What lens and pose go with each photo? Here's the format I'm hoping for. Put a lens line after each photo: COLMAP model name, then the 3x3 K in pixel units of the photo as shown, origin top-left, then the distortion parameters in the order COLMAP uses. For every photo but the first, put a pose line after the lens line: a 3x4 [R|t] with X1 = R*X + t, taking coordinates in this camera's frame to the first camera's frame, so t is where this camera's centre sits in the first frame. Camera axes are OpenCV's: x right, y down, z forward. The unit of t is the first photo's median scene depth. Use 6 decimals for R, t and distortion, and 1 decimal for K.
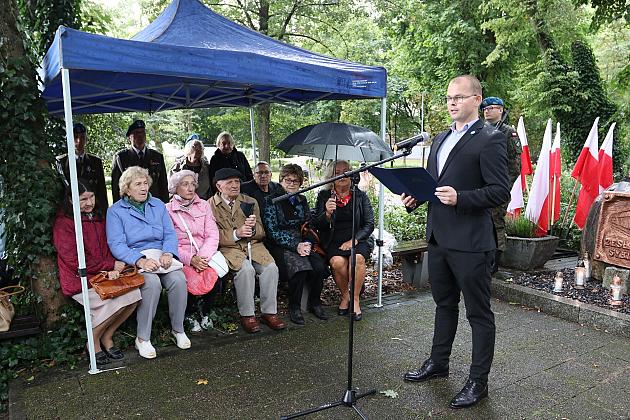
lens RADIAL K [[519.1, 0, 318.2], [0, 519.1, 207.5], [0, 0, 1]] dist [-0.044617, 0.006184]
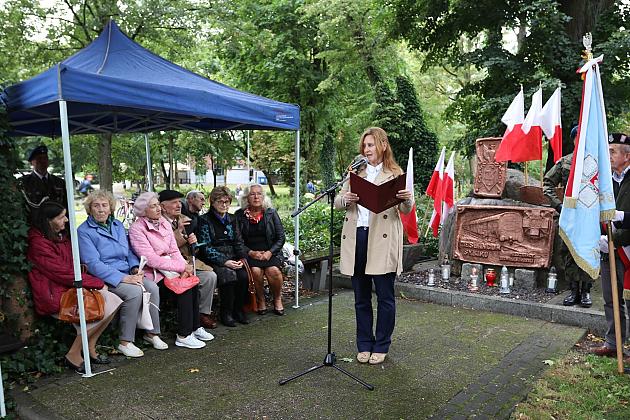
lens RADIAL K [[570.1, 0, 310.3], [0, 570.1, 208.0], [0, 0, 1]] dist [-0.054186, 0.000000]
pose [[0.941266, -0.022039, 0.336946, -0.200762], [0.039382, 0.998223, -0.044722, 0.018785], [-0.335362, 0.055365, 0.940461, -0.160193]]
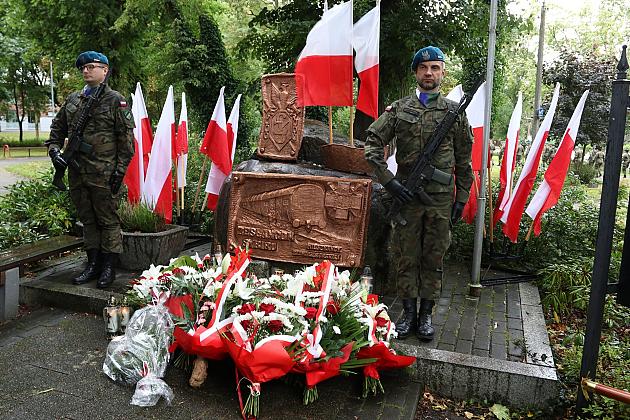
lens RADIAL K [[490.9, 0, 311.3], [0, 490.9, 208.0], [0, 0, 1]] dist [-0.061396, -0.003706]
pose [[0.789191, -0.086274, 0.608058, 0.118584], [0.048430, 0.995743, 0.078424, -0.022355], [-0.612236, -0.032444, 0.790009, 0.202333]]
